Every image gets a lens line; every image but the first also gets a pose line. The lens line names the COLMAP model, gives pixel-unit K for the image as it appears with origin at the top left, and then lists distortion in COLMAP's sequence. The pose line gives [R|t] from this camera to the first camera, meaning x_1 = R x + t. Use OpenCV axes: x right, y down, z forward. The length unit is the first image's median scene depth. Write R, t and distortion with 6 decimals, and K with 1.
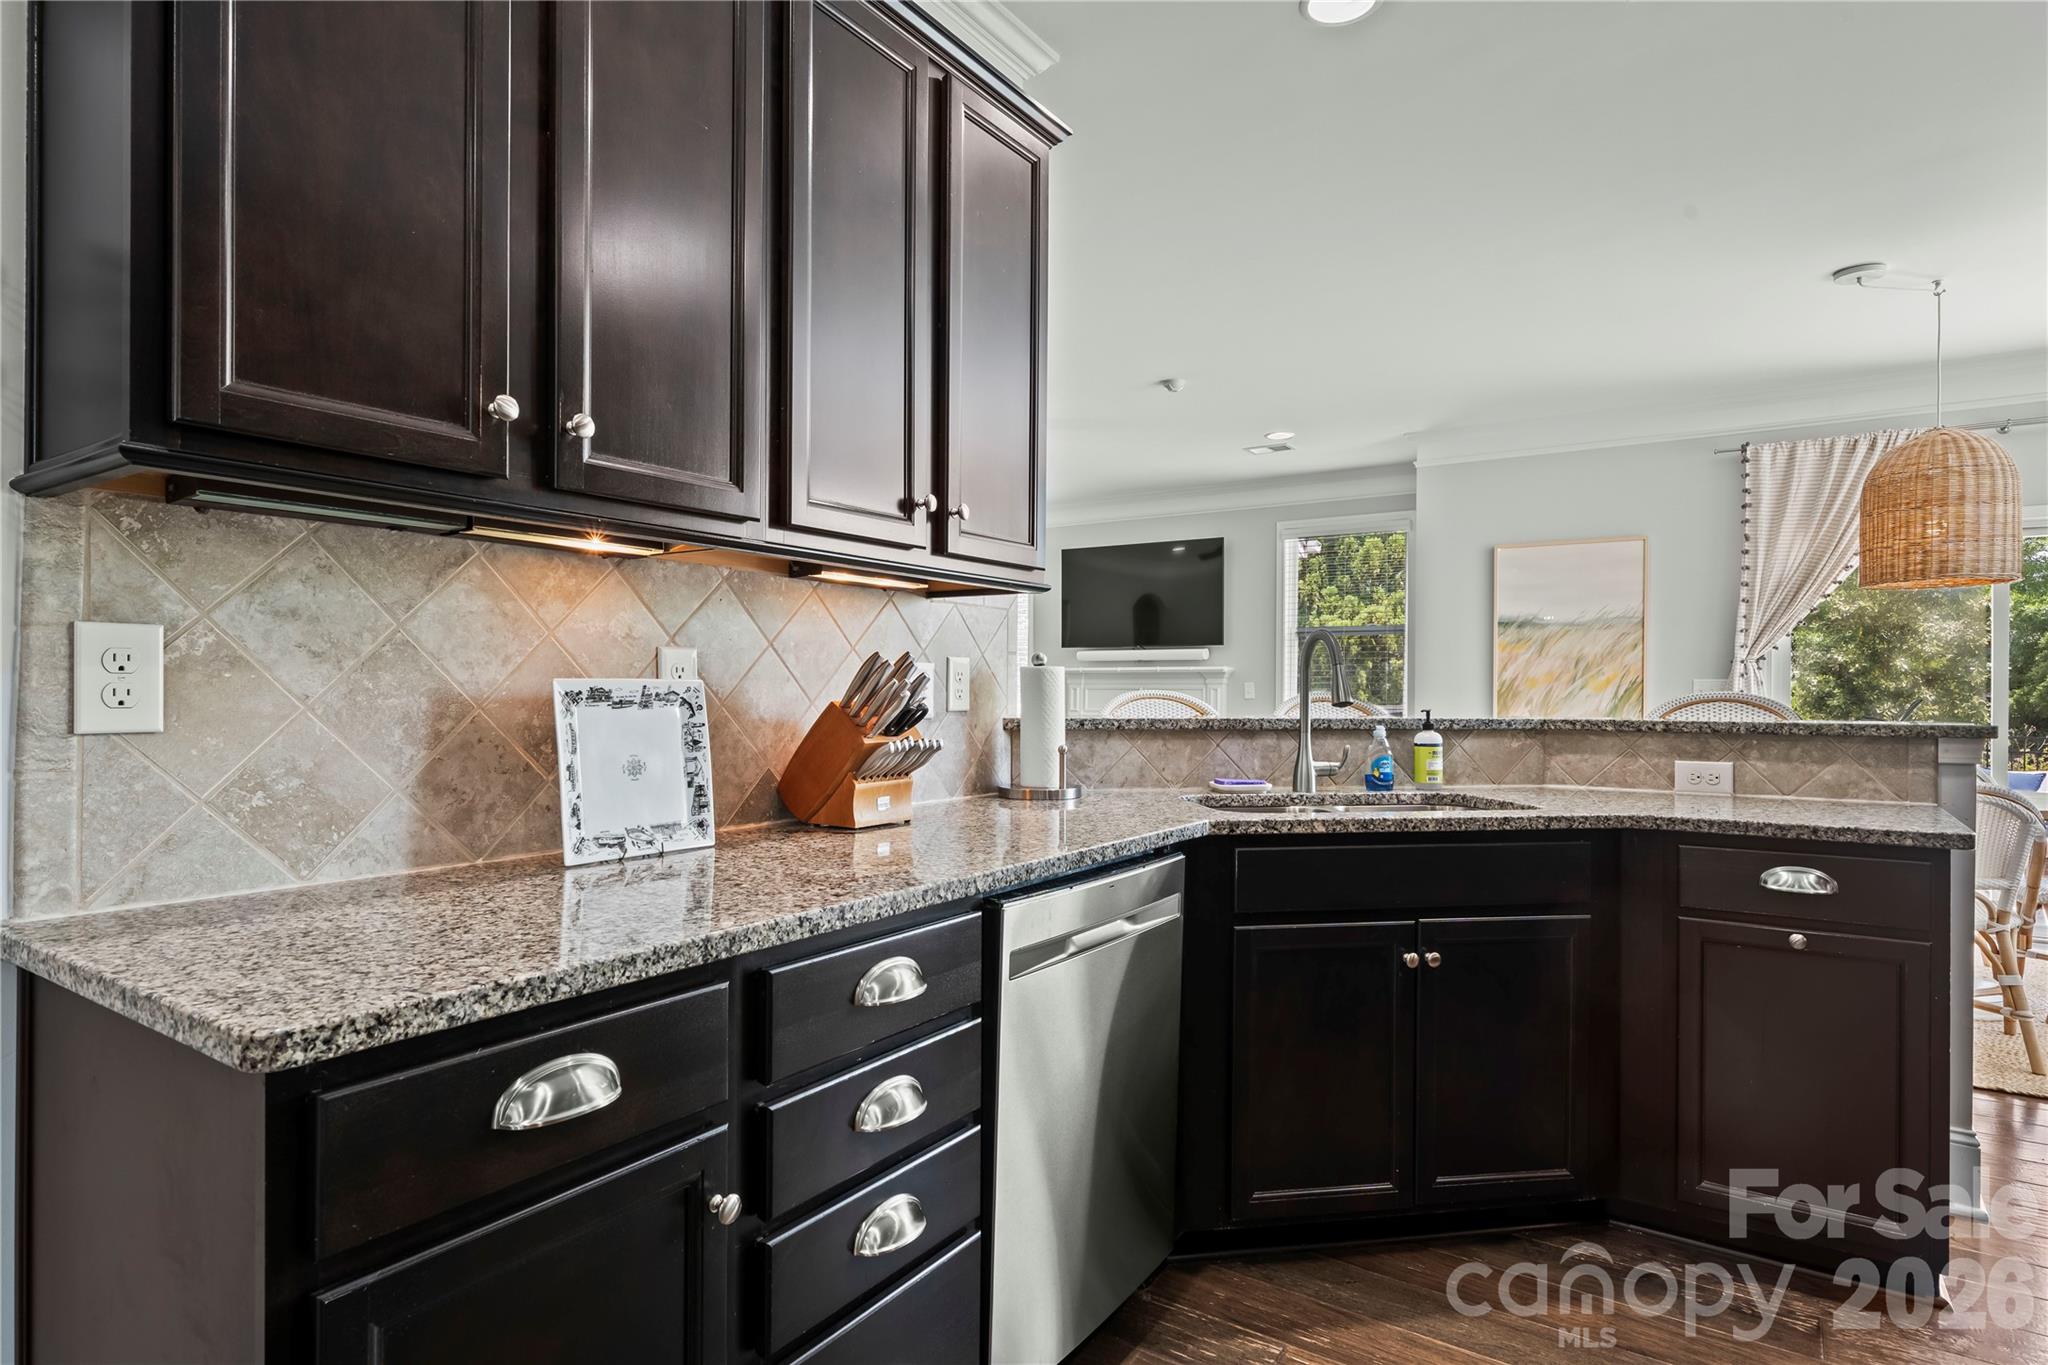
lens RADIAL K [[1095.5, 0, 1030.0], [0, 1095.5, 686.4], [0, 0, 1]] dist [0.003237, 0.000409]
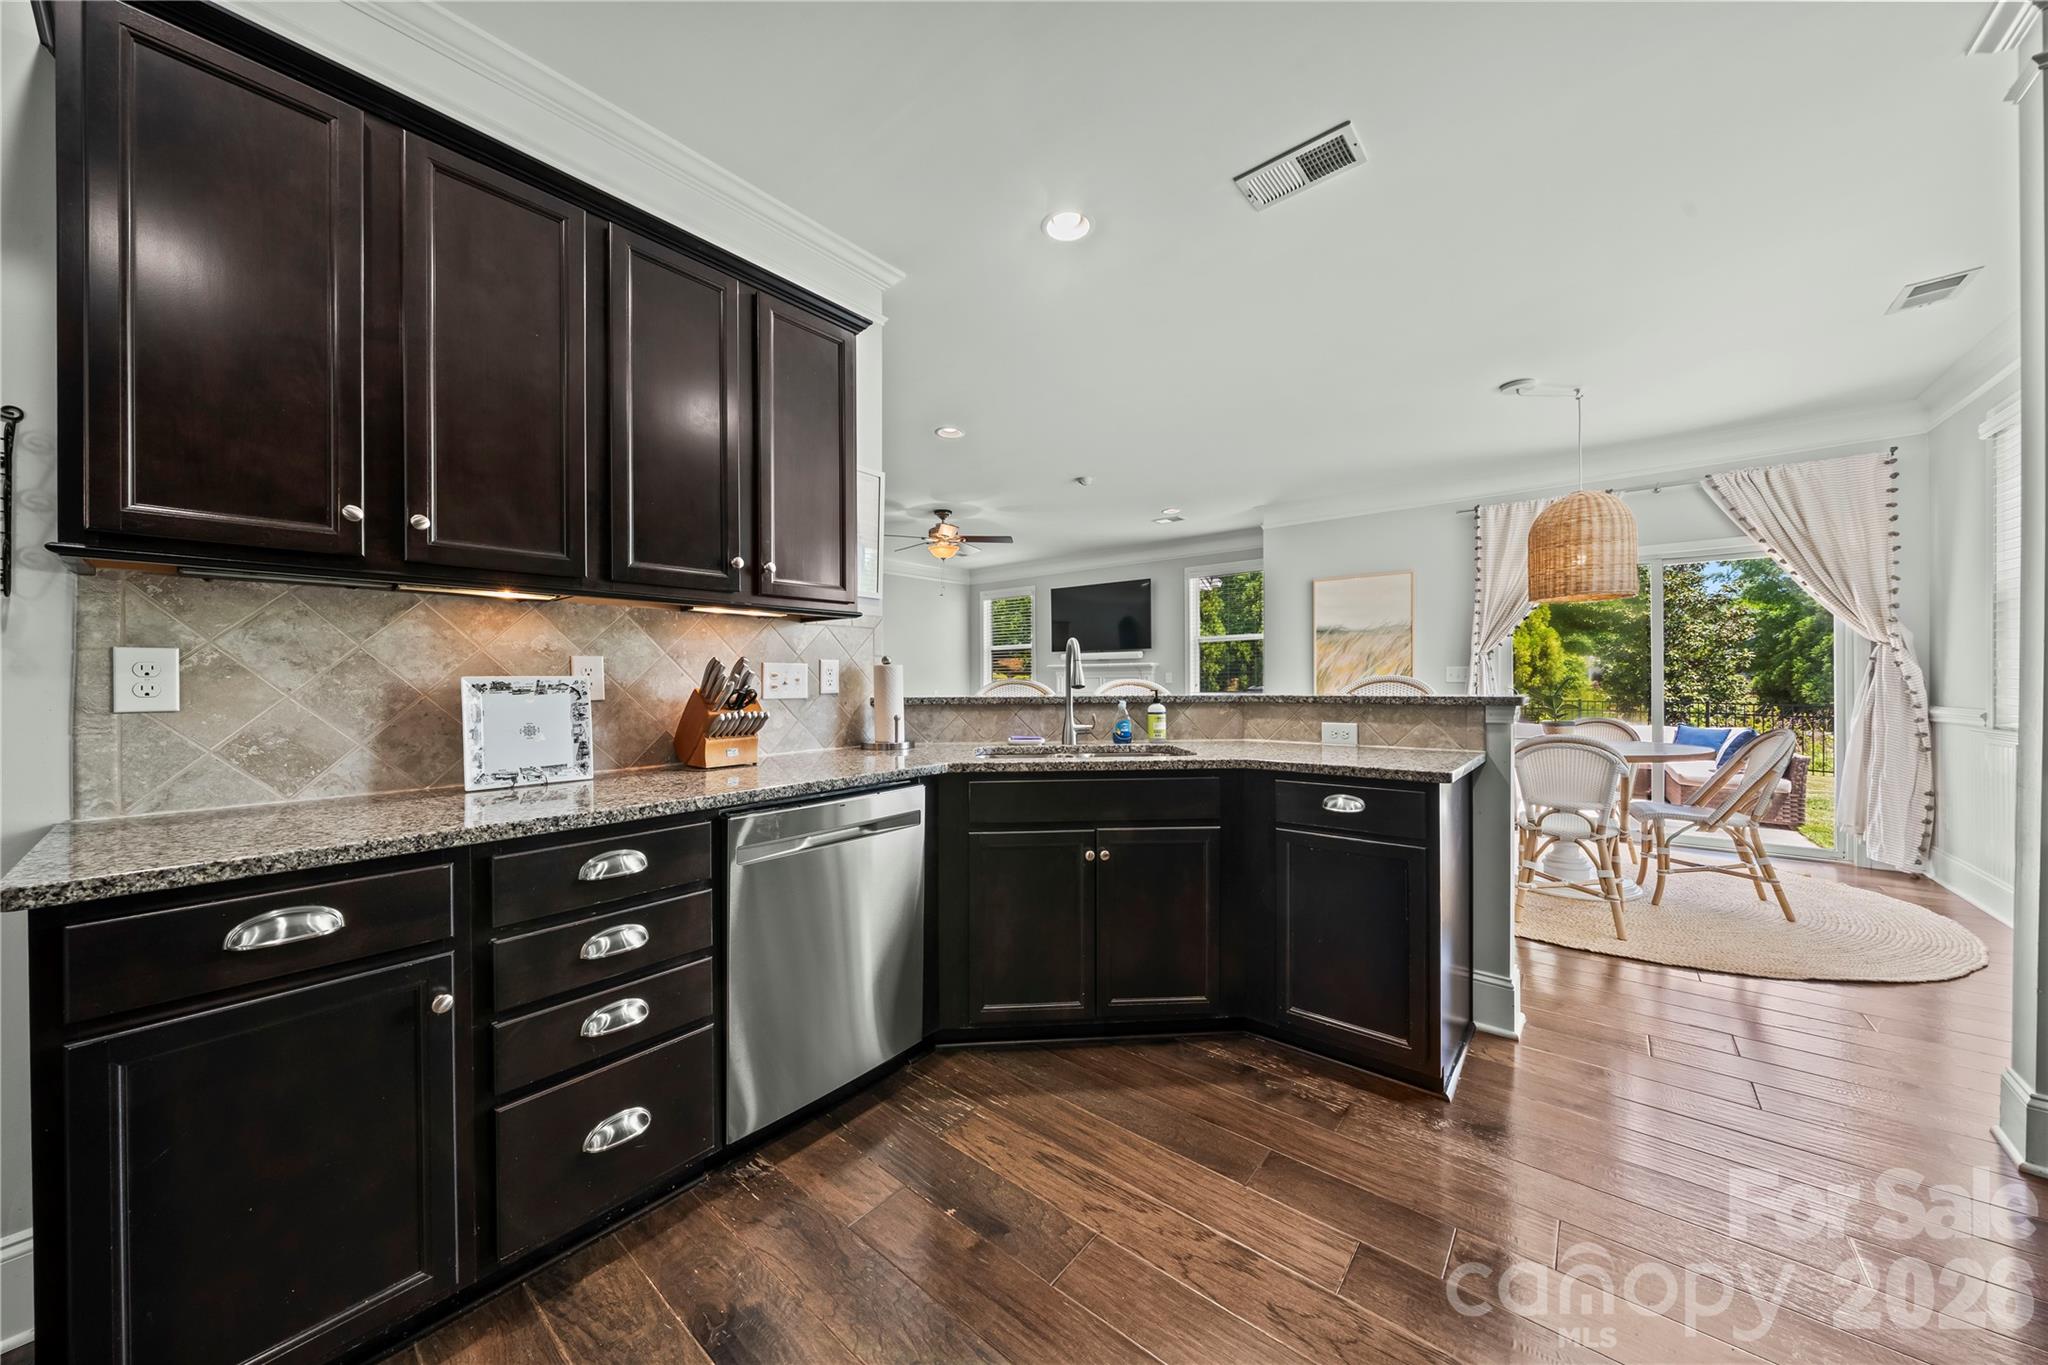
lens RADIAL K [[697.5, 0, 1027.0], [0, 697.5, 678.1], [0, 0, 1]] dist [-0.004413, -0.000015]
pose [[0.995068, -0.012018, -0.098460, 0.403302], [0.012129, 0.999926, 0.000524, 0.003757], [0.098446, -0.001715, 0.995141, 0.039144]]
